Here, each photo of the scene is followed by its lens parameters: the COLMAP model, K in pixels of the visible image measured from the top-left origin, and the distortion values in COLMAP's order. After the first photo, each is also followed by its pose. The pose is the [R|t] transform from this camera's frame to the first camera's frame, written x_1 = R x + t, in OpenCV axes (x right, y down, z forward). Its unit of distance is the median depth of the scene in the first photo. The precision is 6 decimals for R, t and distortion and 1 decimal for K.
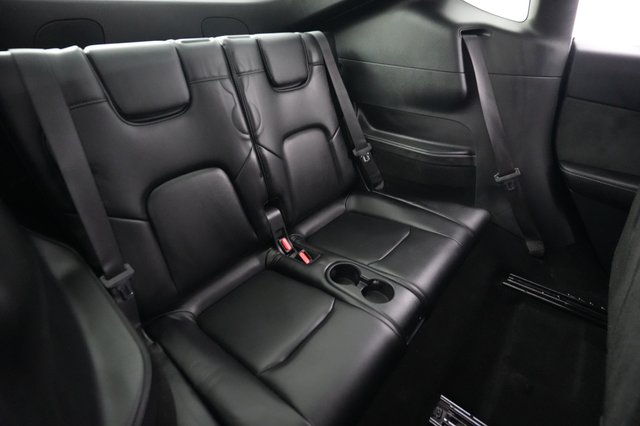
lens RADIAL K [[300.9, 0, 320.0], [0, 300.9, 213.0], [0, 0, 1]] dist [0.000187, -0.000036]
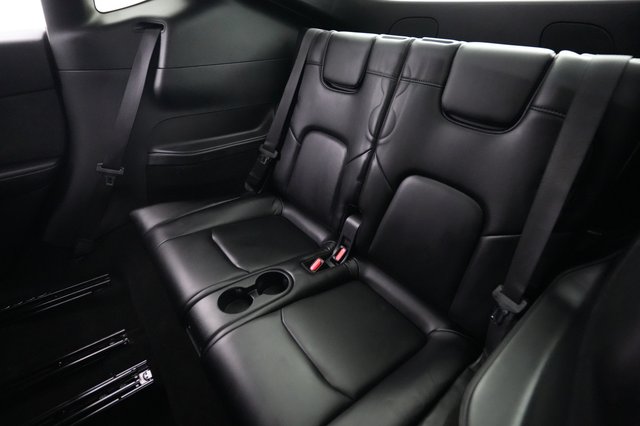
lens RADIAL K [[300.9, 0, 320.0], [0, 300.9, 213.0], [0, 0, 1]] dist [0.000187, -0.000036]
pose [[-0.194744, 0.538752, -0.819647, 0.732307], [-0.560675, 0.624519, 0.543708, -0.549904], [0.804809, 0.565440, 0.180444, 0.846291]]
